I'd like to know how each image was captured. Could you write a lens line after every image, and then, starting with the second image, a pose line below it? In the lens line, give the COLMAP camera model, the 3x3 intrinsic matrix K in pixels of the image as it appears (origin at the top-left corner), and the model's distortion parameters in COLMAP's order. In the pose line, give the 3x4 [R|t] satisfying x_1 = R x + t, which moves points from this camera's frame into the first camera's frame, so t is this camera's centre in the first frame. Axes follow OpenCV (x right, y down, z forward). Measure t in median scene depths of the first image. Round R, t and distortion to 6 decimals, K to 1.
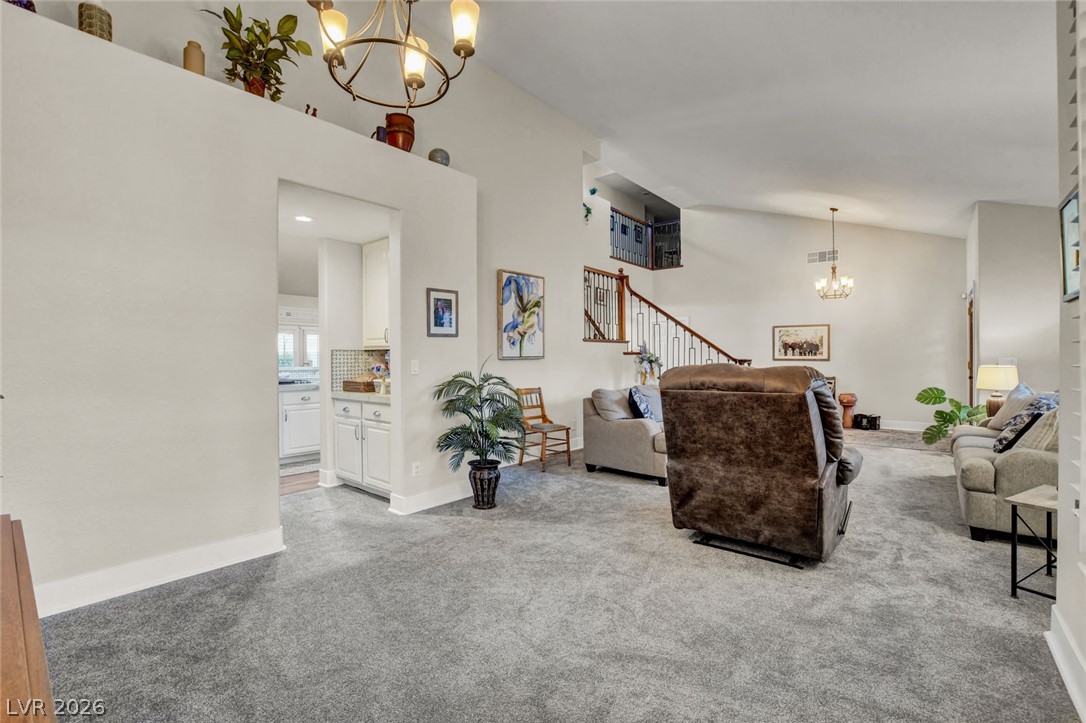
lens RADIAL K [[485.6, 0, 540.8], [0, 485.6, 359.7], [0, 0, 1]] dist [-0.024568, 0.001550]
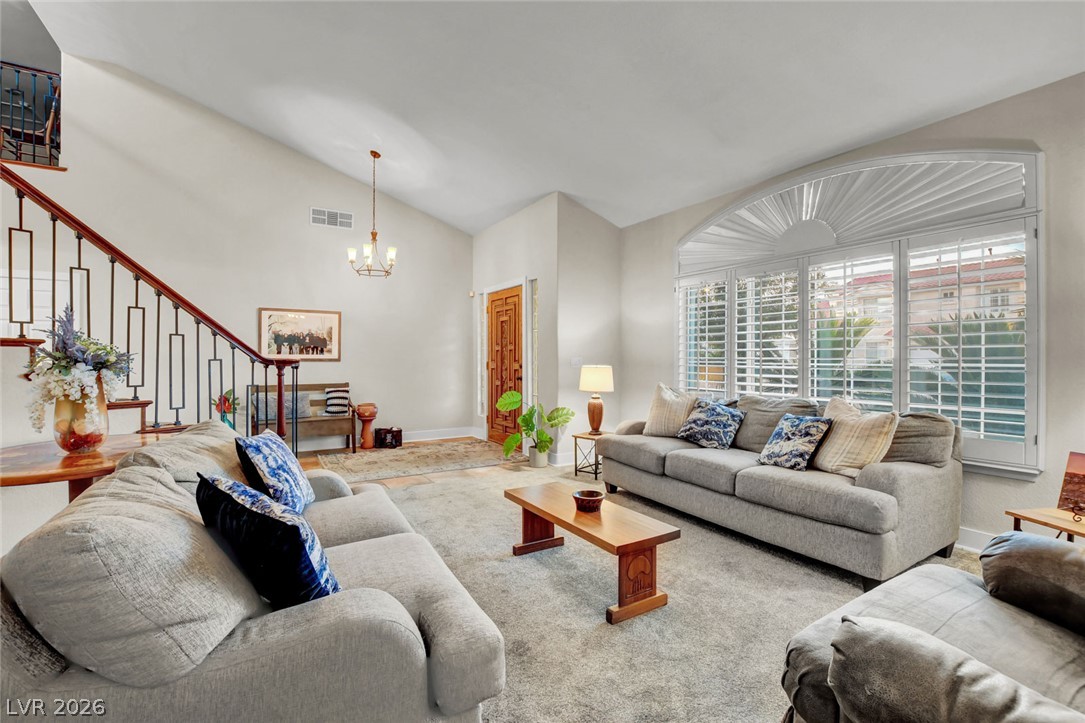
lens RADIAL K [[485.2, 0, 542.4], [0, 485.2, 360.1], [0, 0, 1]] dist [-0.024568, 0.001550]
pose [[0.334810, -0.001474, 0.942284, 0.005603], [0.001159, 0.999999, 0.001152, -0.000050], [-0.942285, 0.000707, 0.334812, 0.473957]]
